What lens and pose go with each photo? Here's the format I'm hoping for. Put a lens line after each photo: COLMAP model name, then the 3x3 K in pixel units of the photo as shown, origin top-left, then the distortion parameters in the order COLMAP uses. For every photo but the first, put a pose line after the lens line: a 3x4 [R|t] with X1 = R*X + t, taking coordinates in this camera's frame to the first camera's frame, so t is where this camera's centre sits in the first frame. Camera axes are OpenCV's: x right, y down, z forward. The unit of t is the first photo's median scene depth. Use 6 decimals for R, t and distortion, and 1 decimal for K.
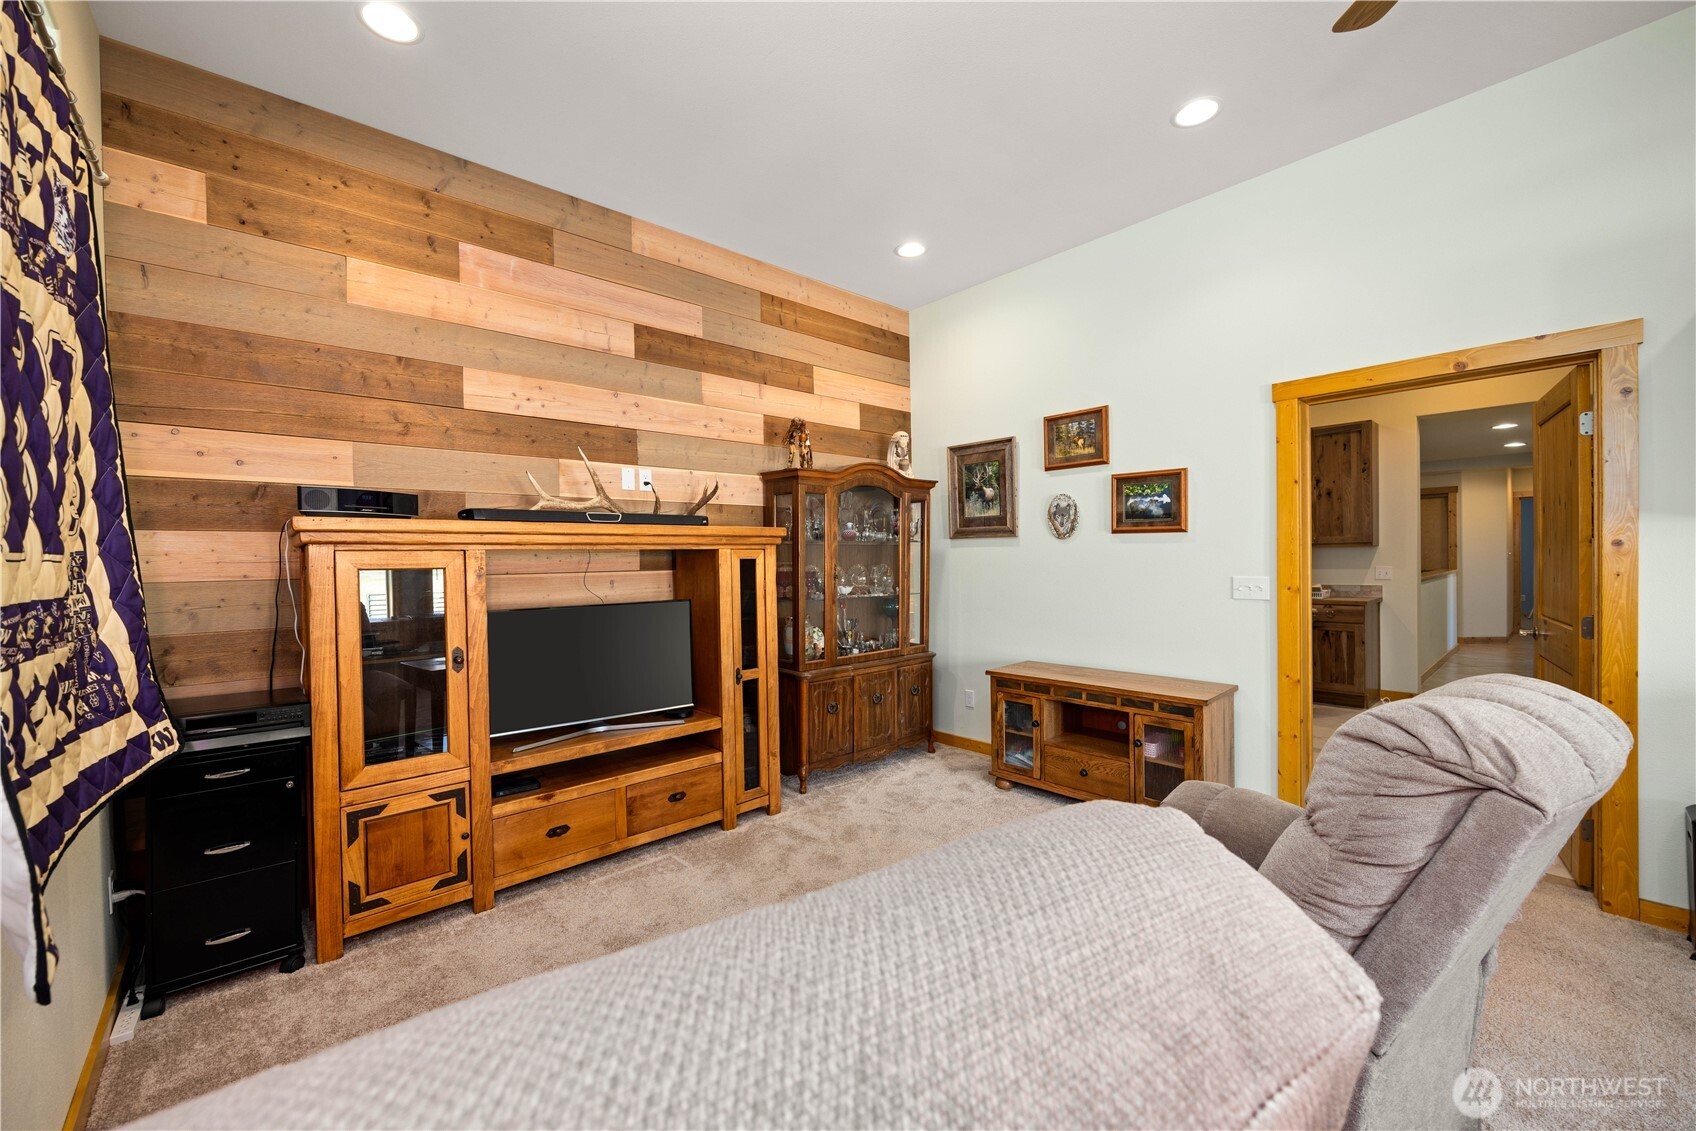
lens RADIAL K [[657.5, 0, 844.6], [0, 657.5, 566.1], [0, 0, 1]] dist [-0.001290, -0.000326]
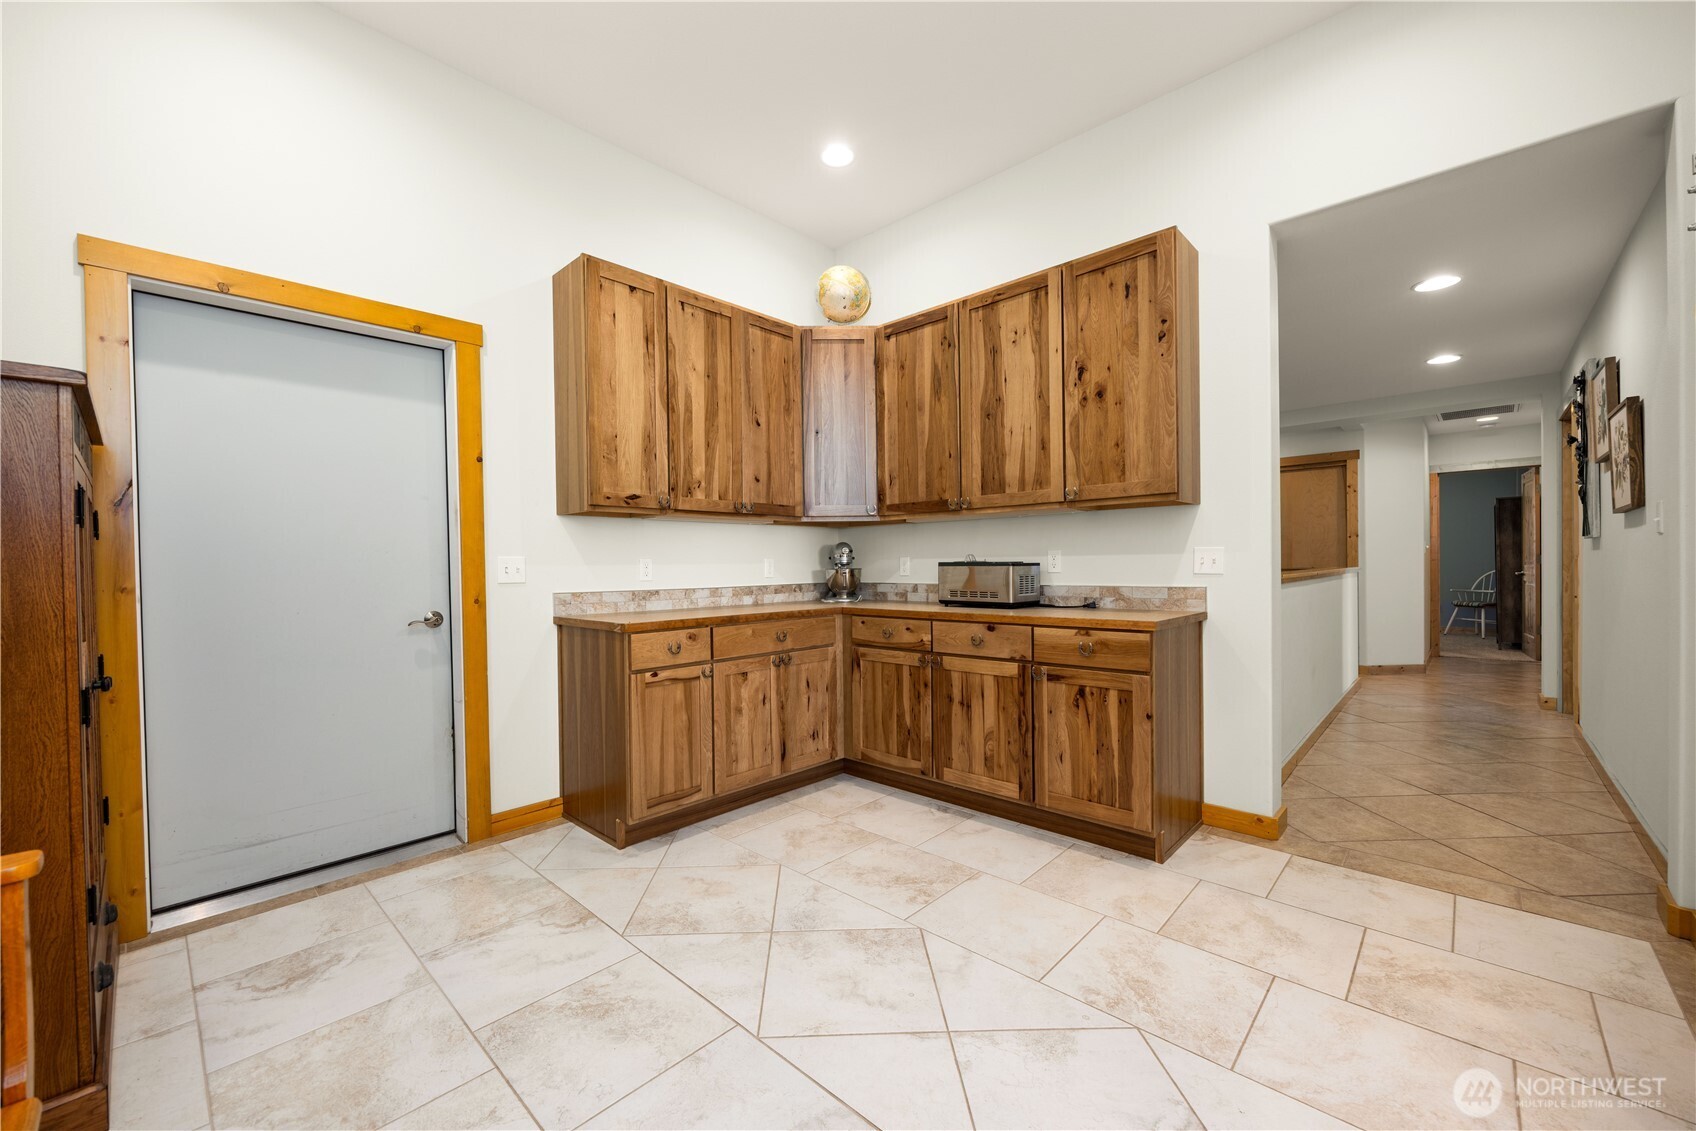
lens RADIAL K [[657.5, 0, 835.3], [0, 657.5, 558.8], [0, 0, 1]] dist [-0.001290, -0.000326]
pose [[0.997189, 0.012704, 0.073849, 0.256577], [-0.011647, 0.999824, -0.014725, 0.009525], [-0.074023, 0.013824, 0.997161, 0.270613]]
